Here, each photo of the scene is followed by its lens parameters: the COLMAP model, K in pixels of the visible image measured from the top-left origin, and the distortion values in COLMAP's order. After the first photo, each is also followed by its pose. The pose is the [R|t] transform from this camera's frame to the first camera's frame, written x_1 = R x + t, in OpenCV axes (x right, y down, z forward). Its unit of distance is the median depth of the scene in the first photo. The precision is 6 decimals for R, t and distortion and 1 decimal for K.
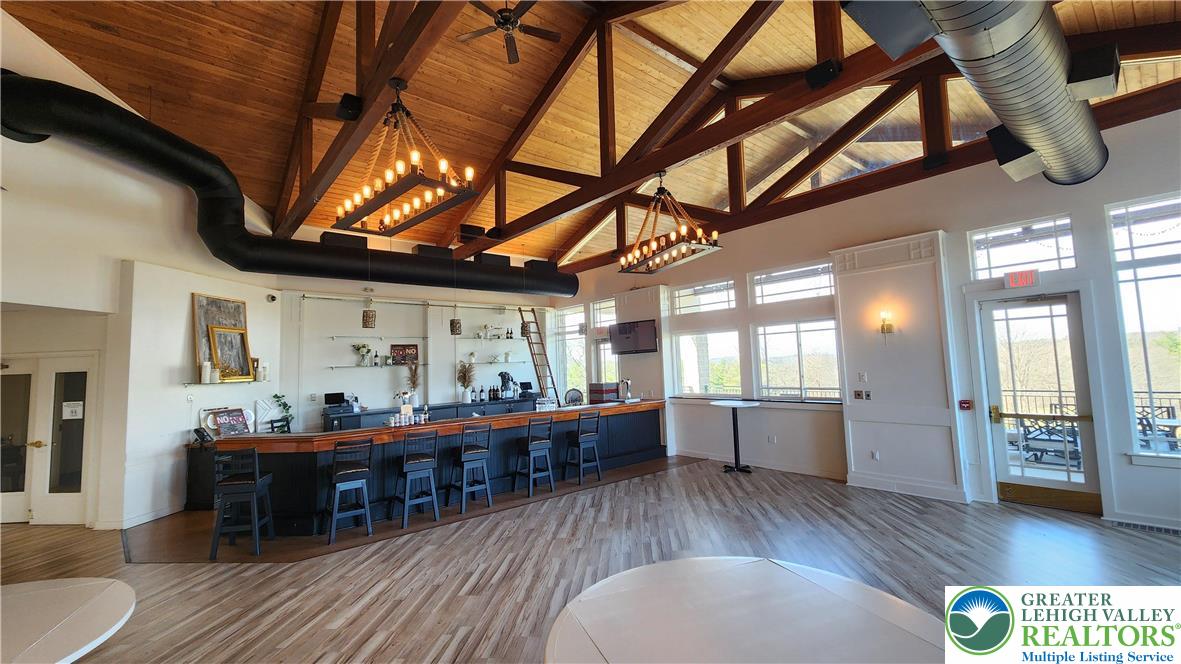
lens RADIAL K [[478.5, 0, 589.8], [0, 478.5, 309.2], [0, 0, 1]] dist [0.016679, -0.010506]
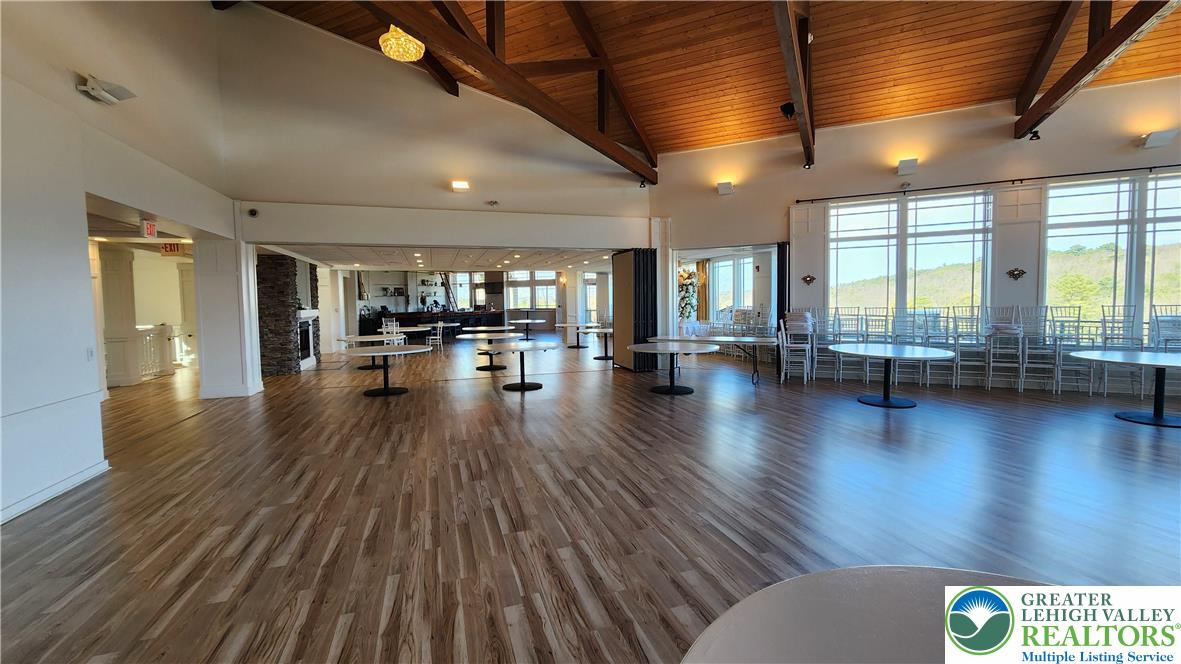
lens RADIAL K [[485.7, 0, 592.0], [0, 485.7, 322.3], [0, 0, 1]] dist [0.001142, -0.000134]
pose [[0.924041, 0.009584, 0.382172, -0.453715], [-0.063599, 0.989609, 0.128957, -0.143093], [-0.376965, -0.143468, 0.915049, -1.813202]]
